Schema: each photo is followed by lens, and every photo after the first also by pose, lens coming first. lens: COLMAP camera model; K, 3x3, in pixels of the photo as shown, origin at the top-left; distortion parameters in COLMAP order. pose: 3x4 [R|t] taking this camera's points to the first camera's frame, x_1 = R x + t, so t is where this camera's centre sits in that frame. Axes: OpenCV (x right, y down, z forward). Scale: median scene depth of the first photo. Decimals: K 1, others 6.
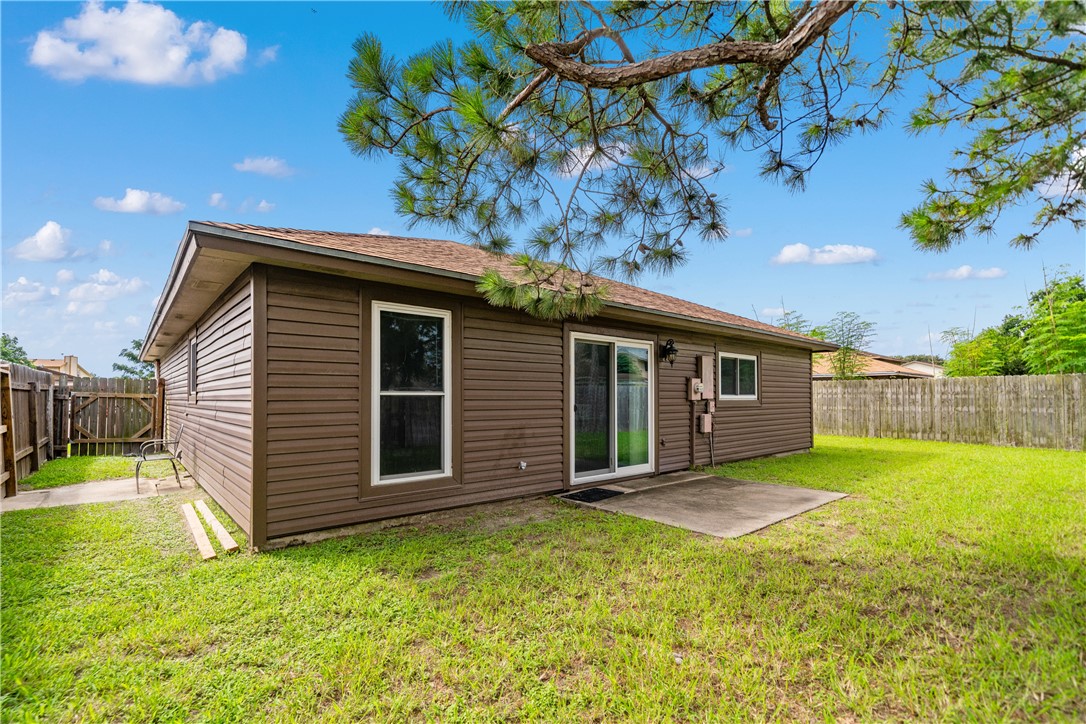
lens RADIAL K [[482.3, 0, 540.8], [0, 482.3, 393.8], [0, 0, 1]] dist [0.002061, 0.000410]
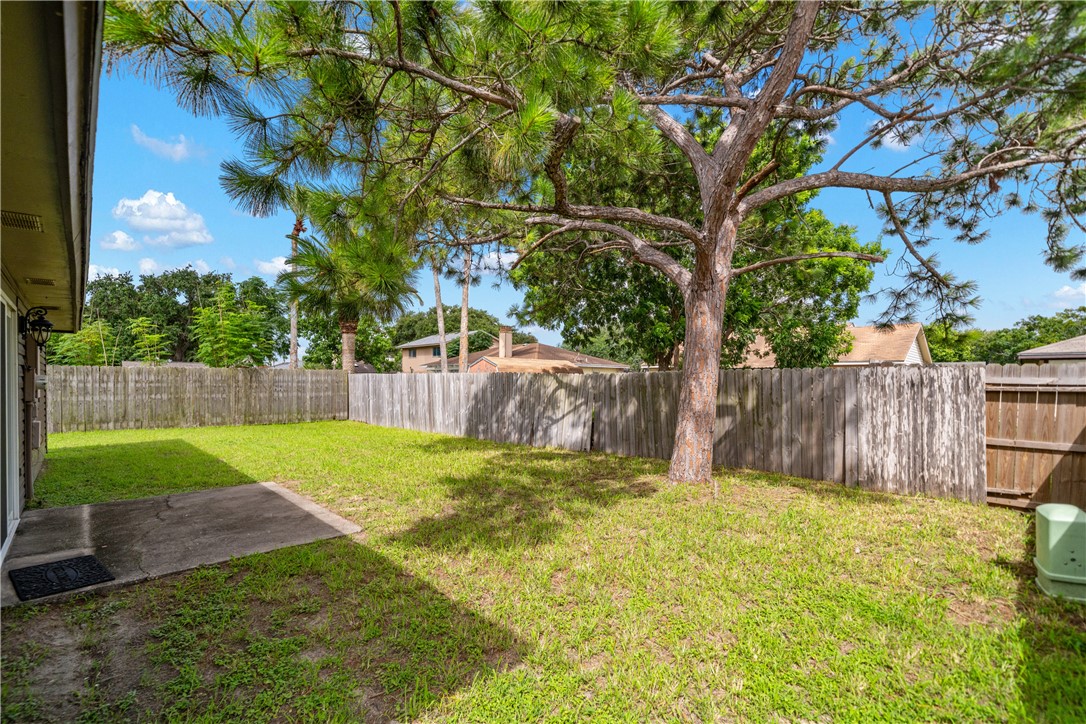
lens RADIAL K [[482.3, 0, 531.4], [0, 482.3, 404.1], [0, 0, 1]] dist [0.002061, 0.000410]
pose [[-0.045426, -0.049714, 0.997730, -0.258621], [-0.011269, 0.998723, 0.049250, -0.015705], [-0.998904, -0.009006, -0.045928, 0.249545]]
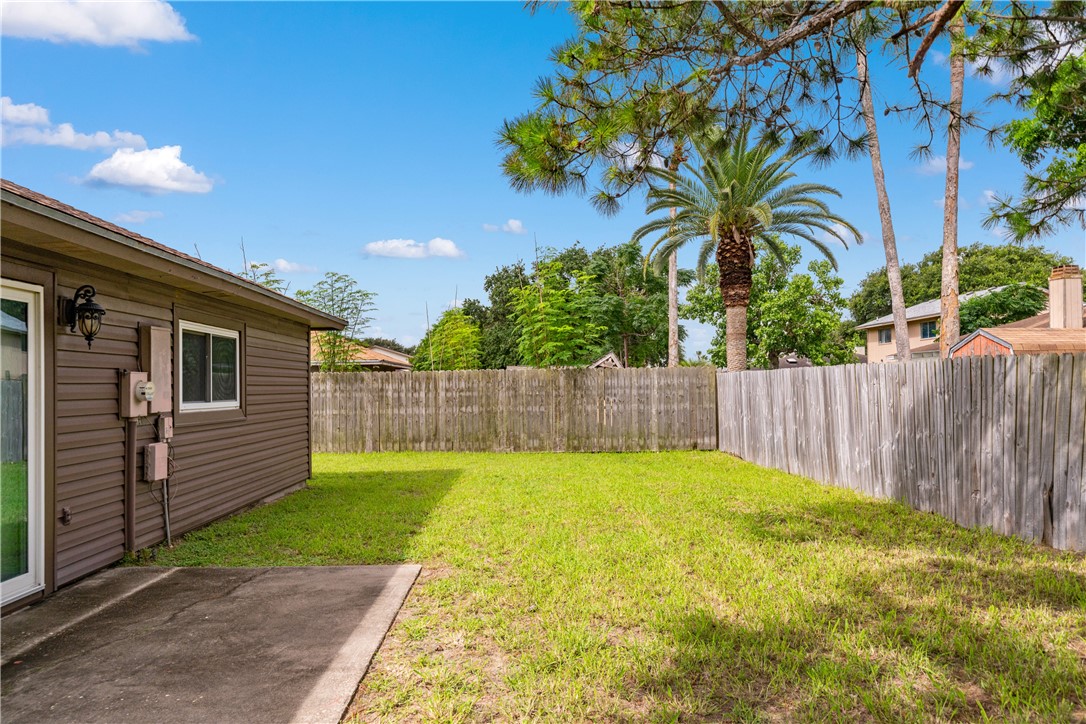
lens RADIAL K [[727.7, 0, 534.9], [0, 727.7, 375.7], [0, 0, 1]] dist [0.012199, -0.003603]
pose [[0.632985, 0.003853, 0.774154, 0.003942], [0.007695, 0.999907, -0.011268, -0.011710], [-0.774126, 0.013089, 0.632897, 0.159437]]
